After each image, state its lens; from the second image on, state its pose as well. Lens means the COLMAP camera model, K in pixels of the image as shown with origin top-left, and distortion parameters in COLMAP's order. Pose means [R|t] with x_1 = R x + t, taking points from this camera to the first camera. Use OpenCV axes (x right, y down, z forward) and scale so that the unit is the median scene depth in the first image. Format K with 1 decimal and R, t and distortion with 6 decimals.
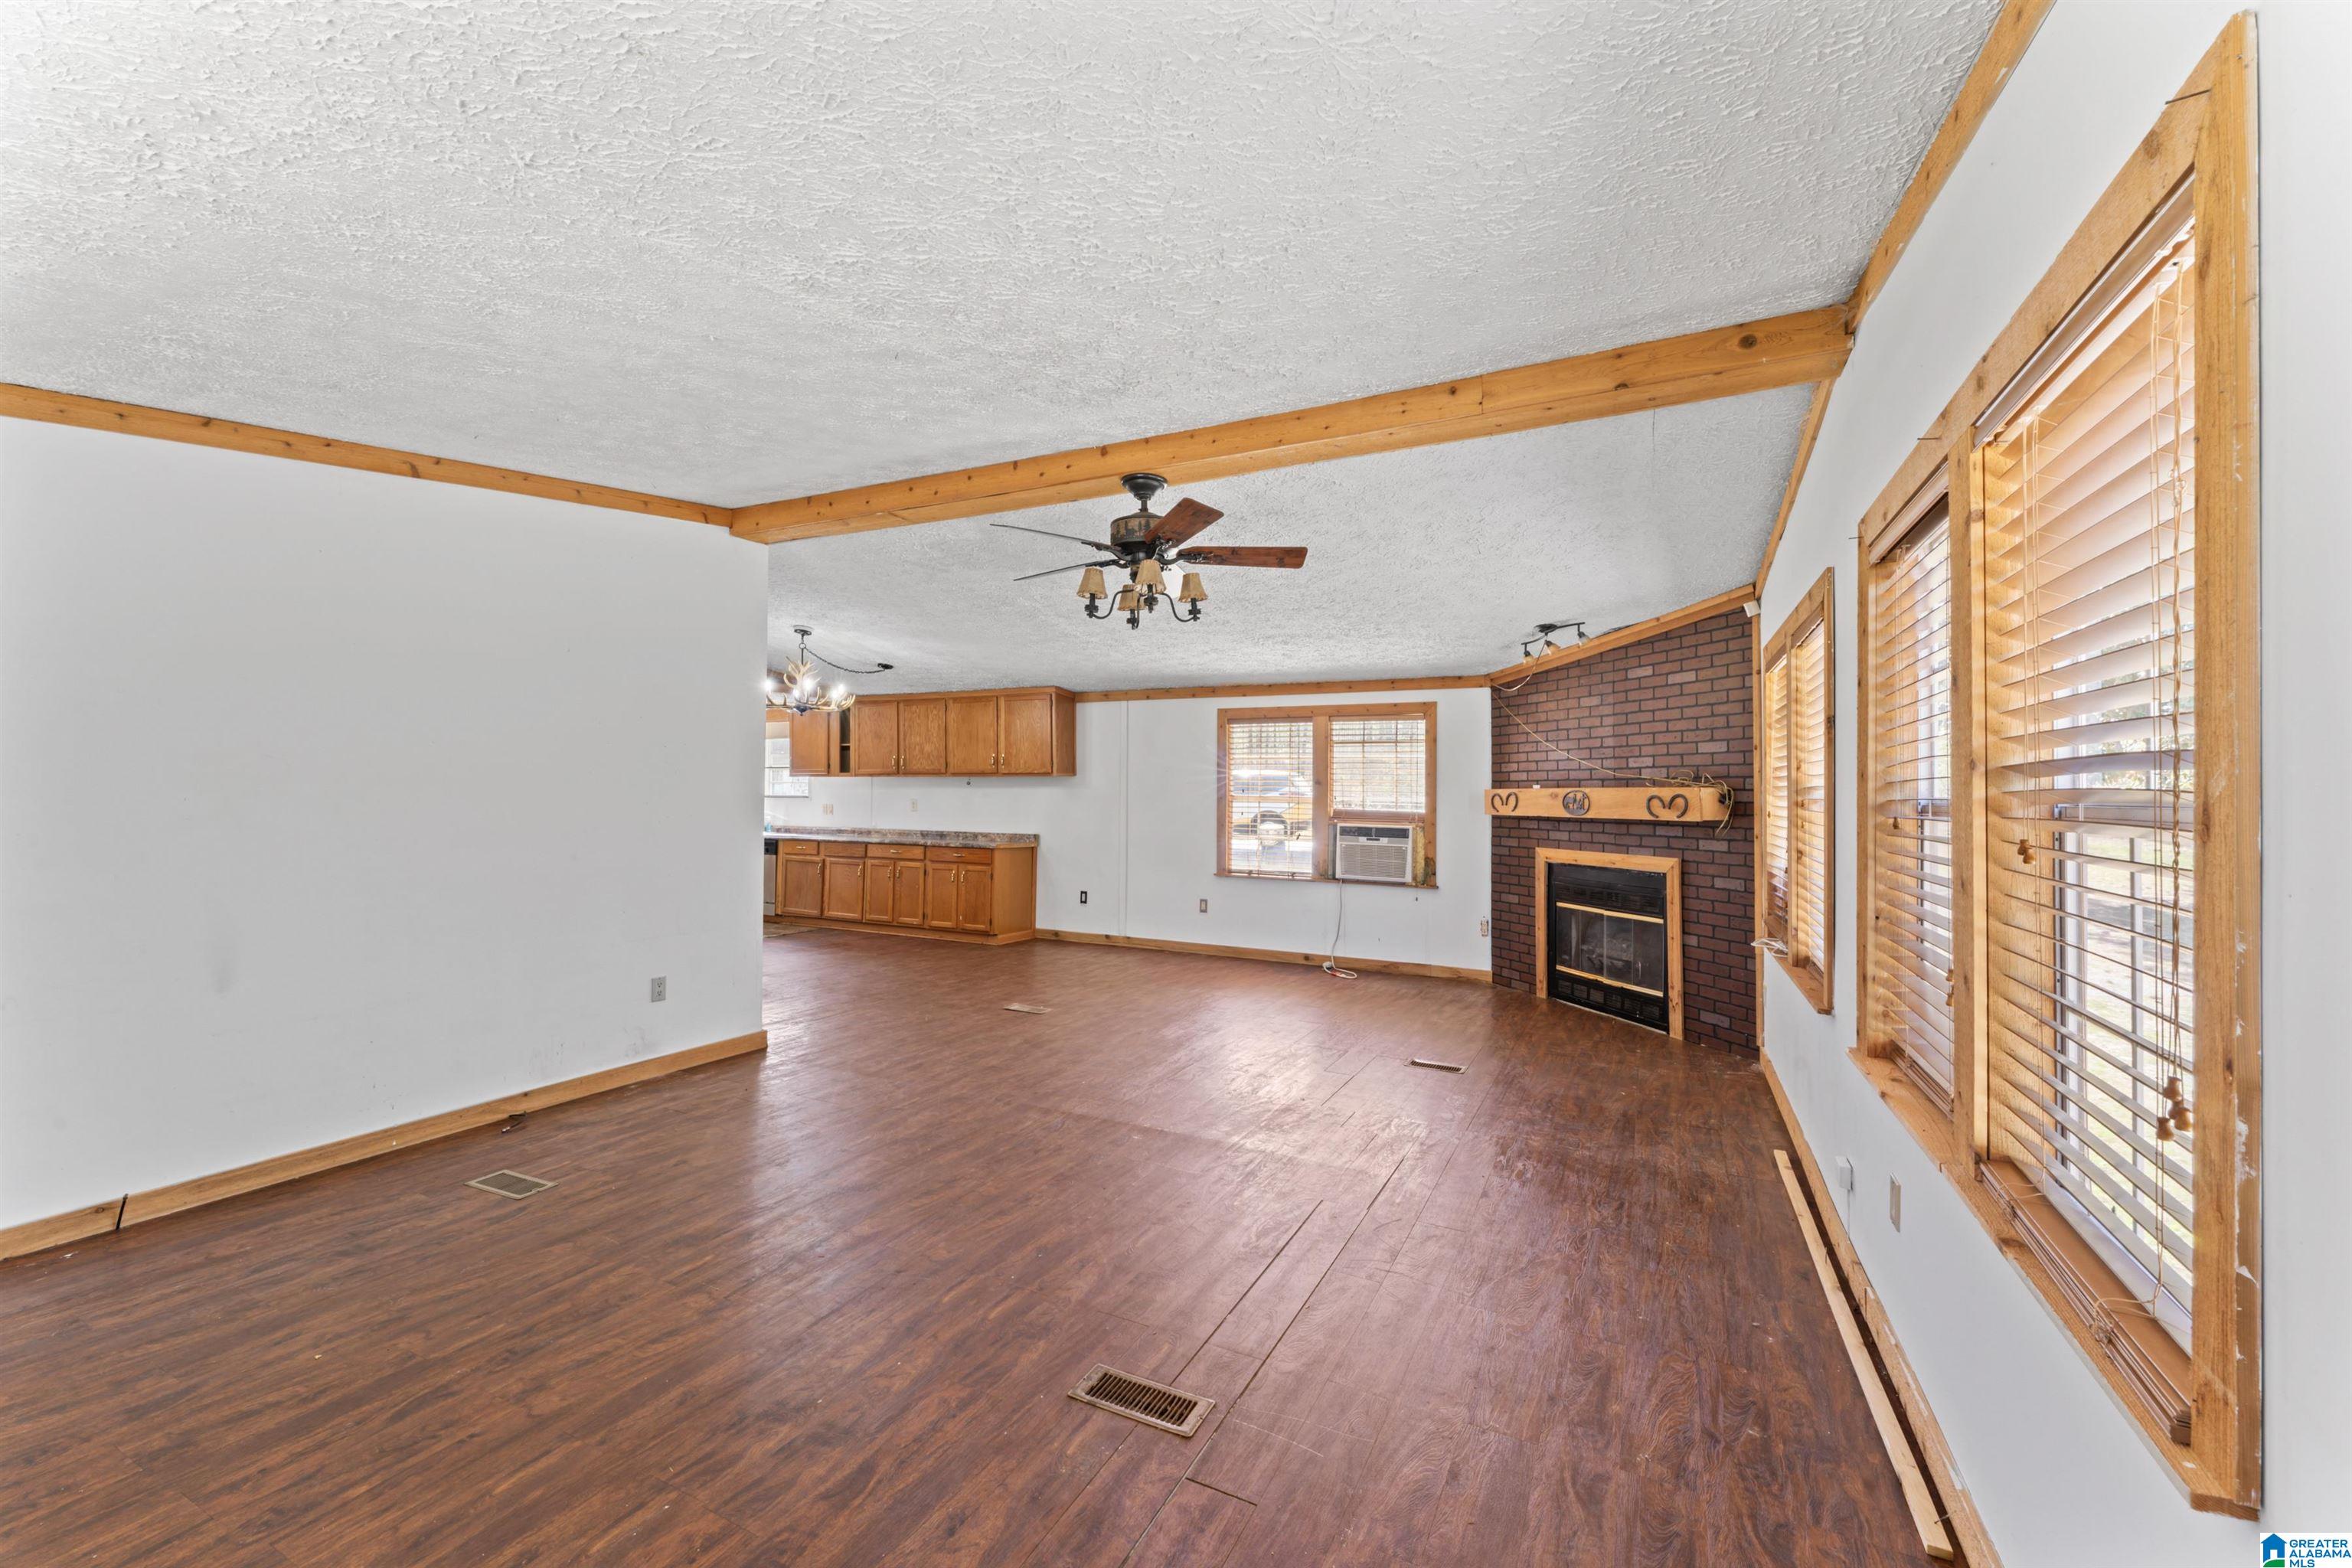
lens RADIAL K [[935.7, 0, 1181.2], [0, 935.7, 774.5], [0, 0, 1]] dist [0.000515, 0.000099]
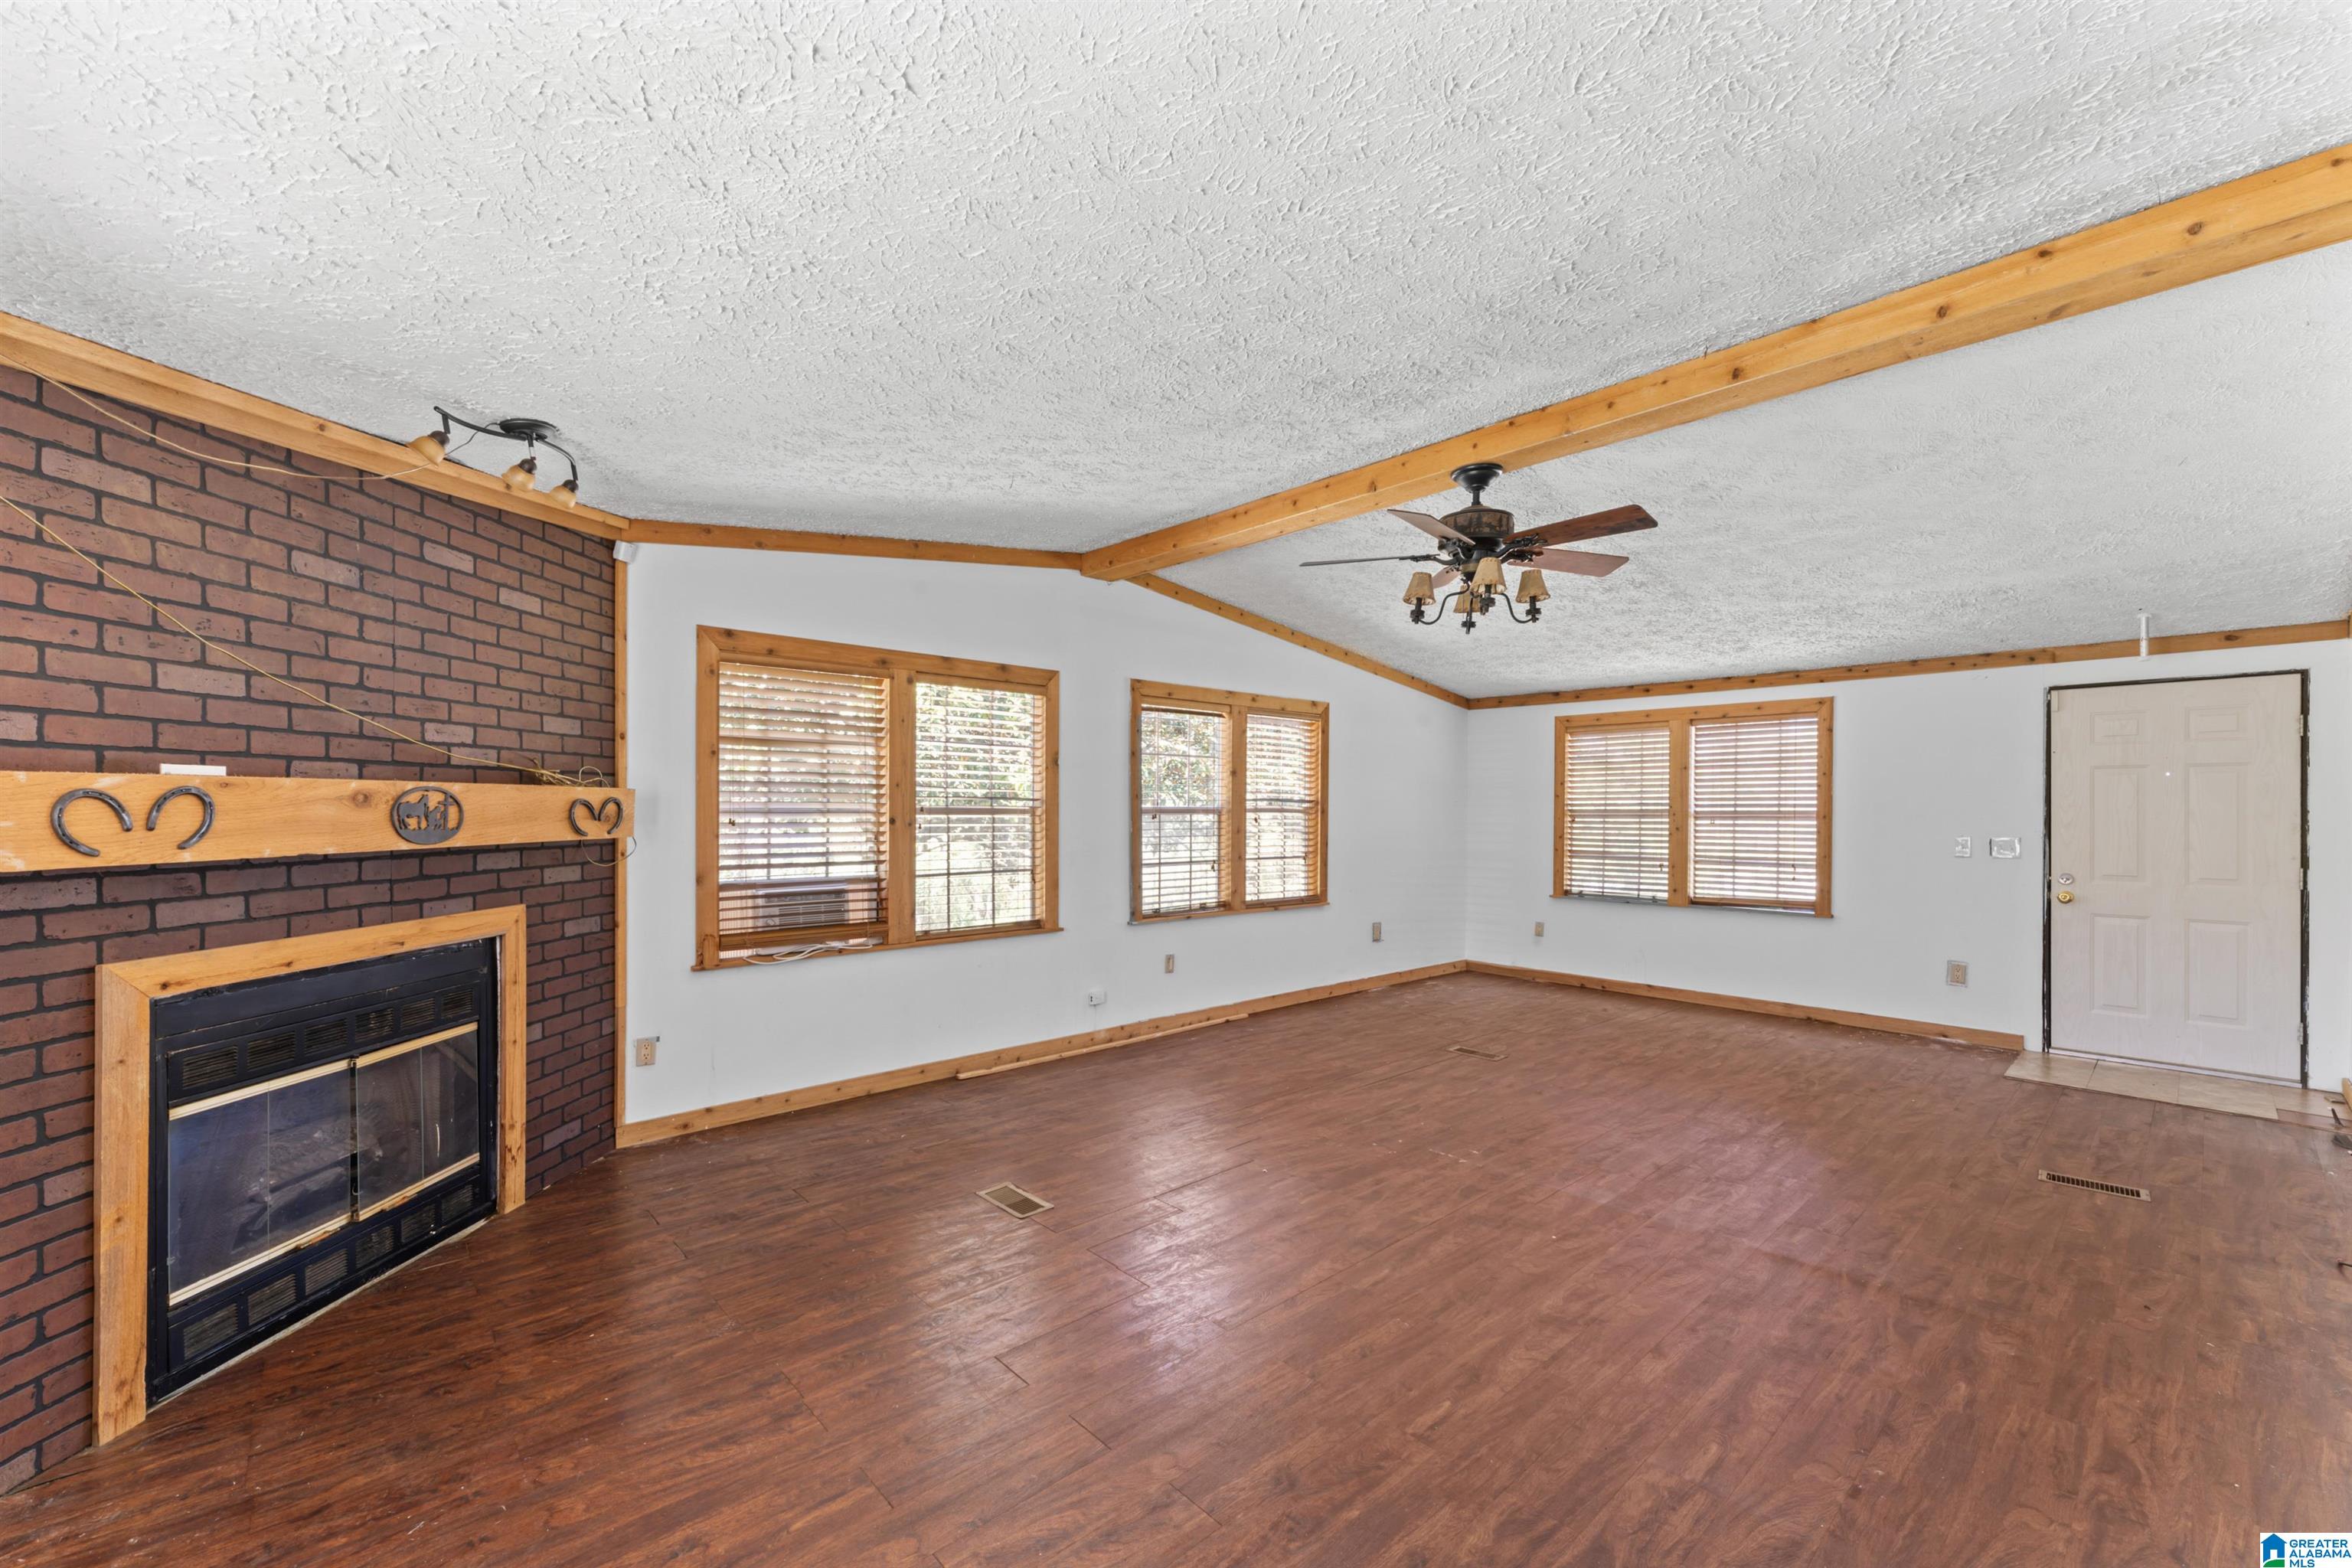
lens RADIAL K [[945.8, 0, 1170.8], [0, 945.8, 810.9], [0, 0, 1]] dist [-0.001332, 0.000018]
pose [[-0.932670, -0.015658, 0.360390, -0.069607], [-0.021544, 0.999692, -0.012321, 0.028094], [-0.360086, -0.019255, -0.932720, 1.389115]]
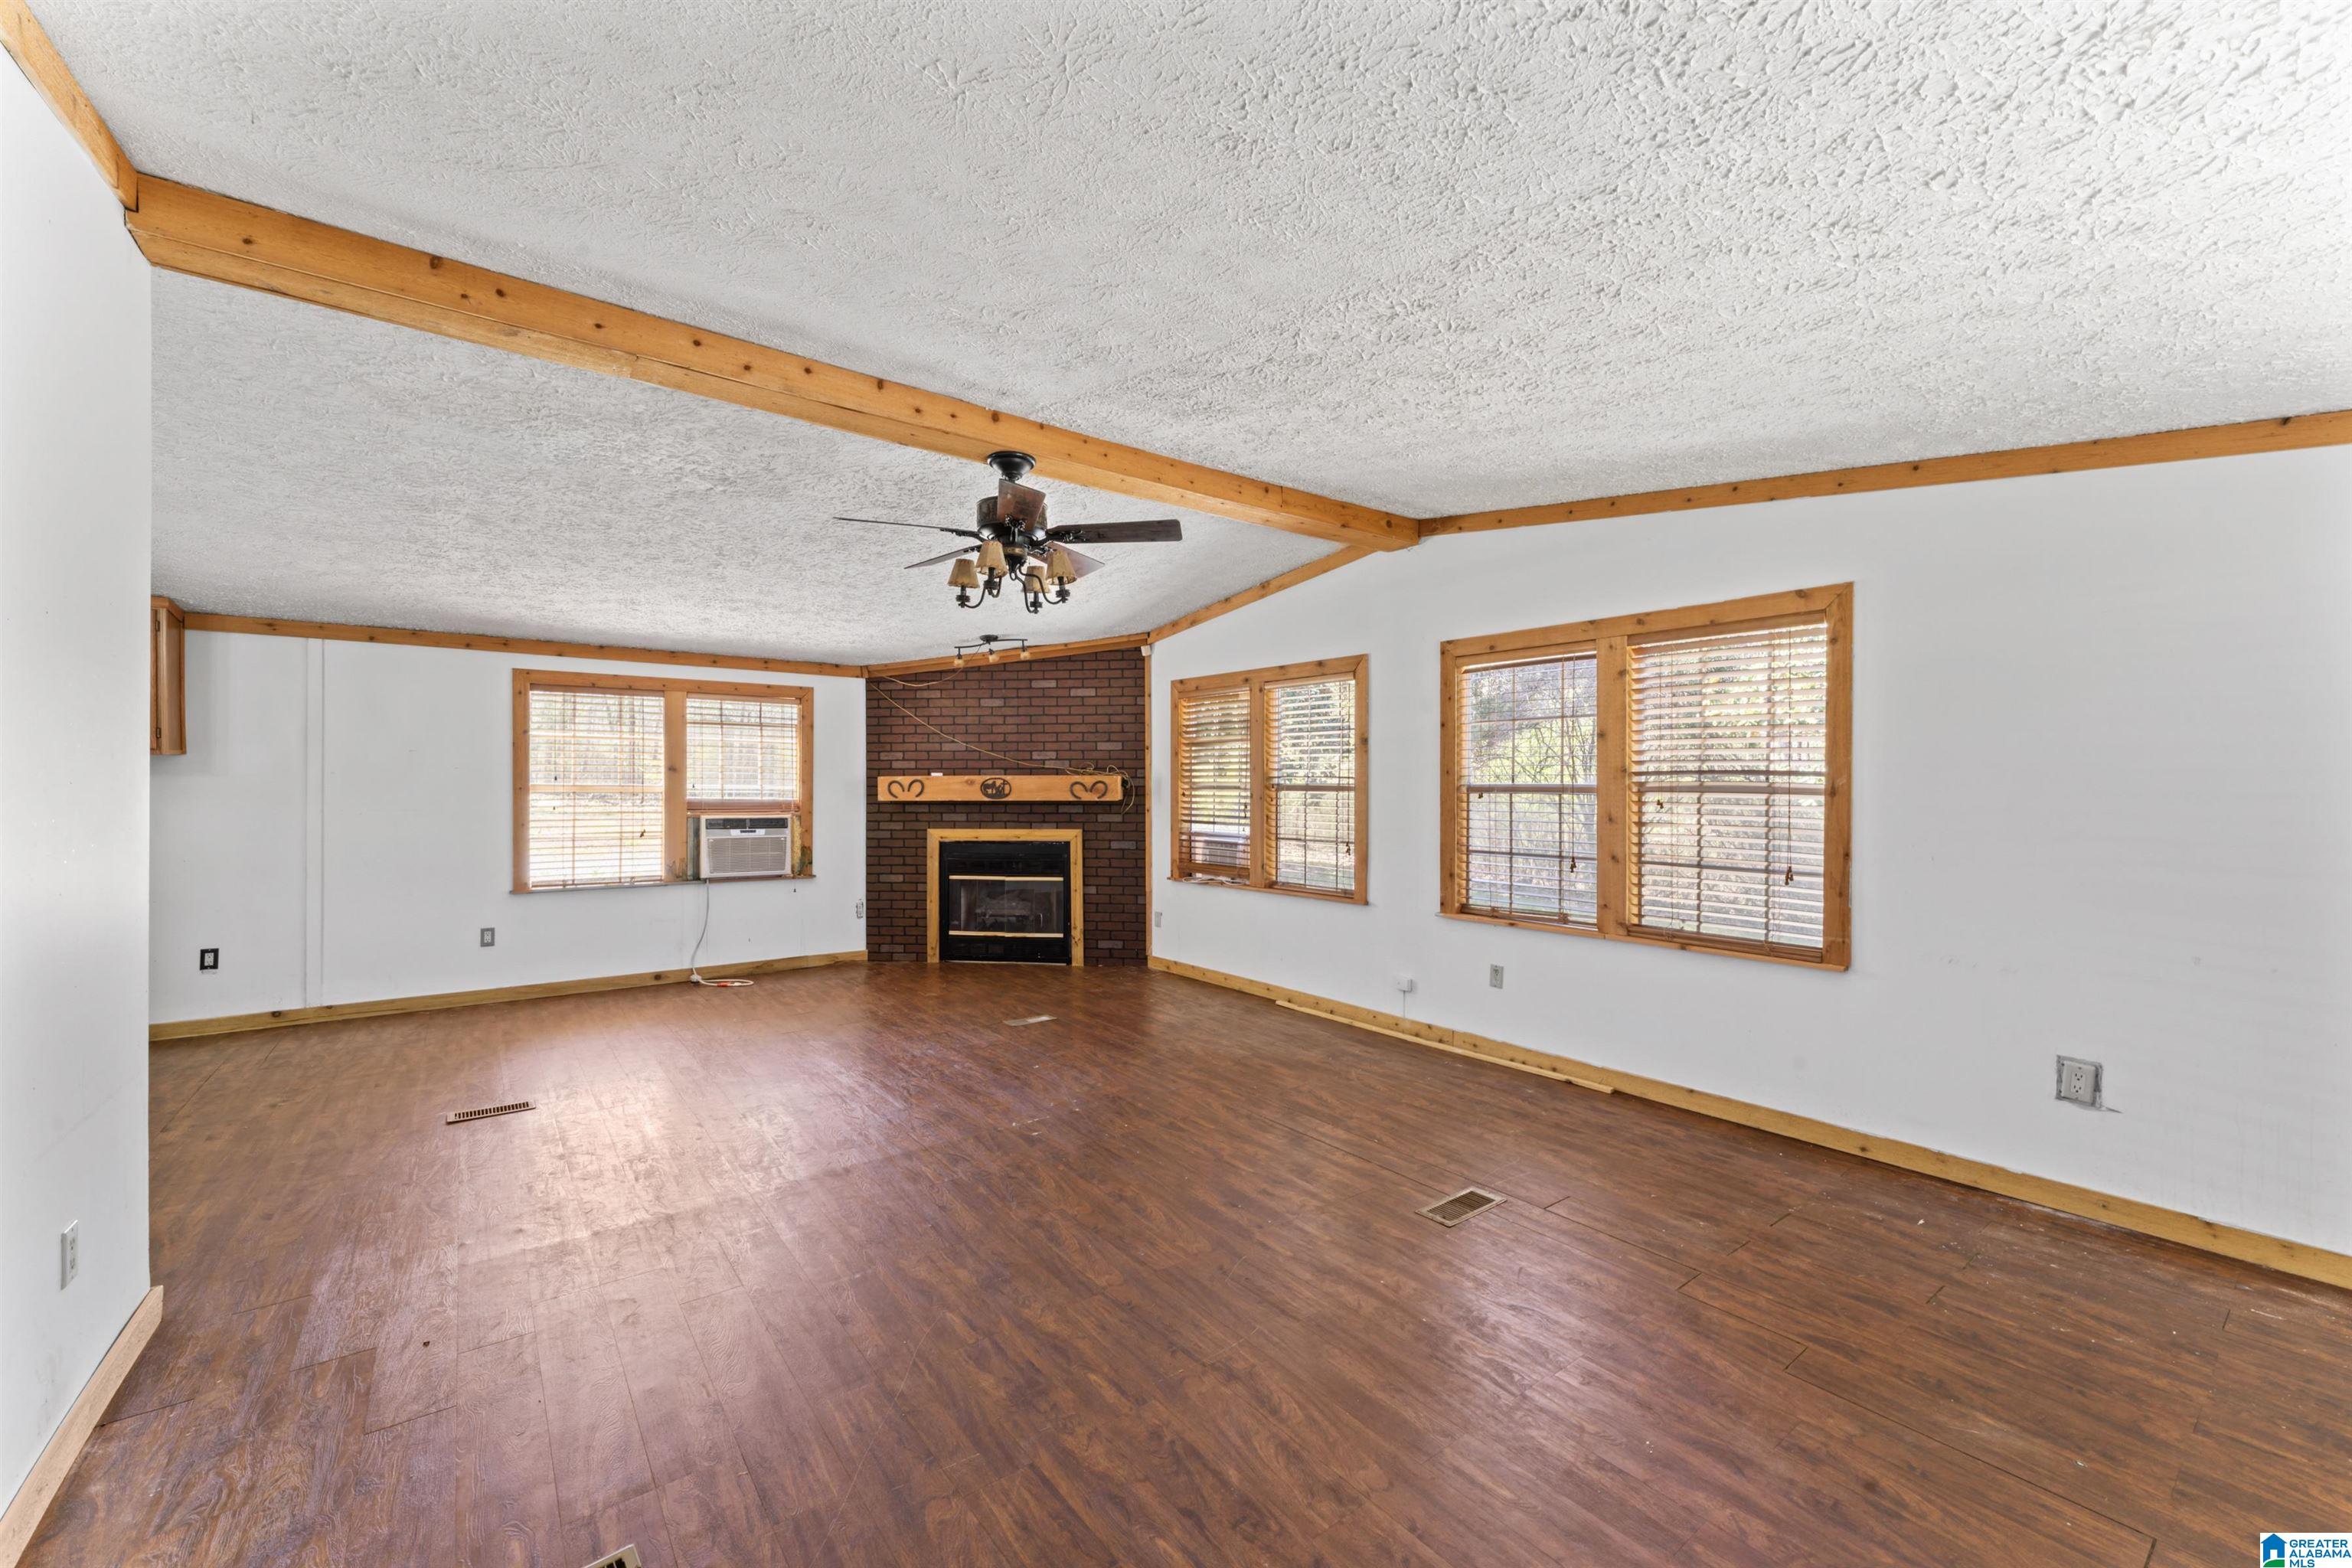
lens RADIAL K [[935.7, 0, 1181.2], [0, 935.7, 774.5], [0, 0, 1]] dist [0.000515, 0.000099]
pose [[0.436312, -0.000612, 0.899795, -0.582945], [-0.015634, 0.999844, 0.008261, -0.000677], [-0.899660, -0.017672, 0.436234, 0.293881]]
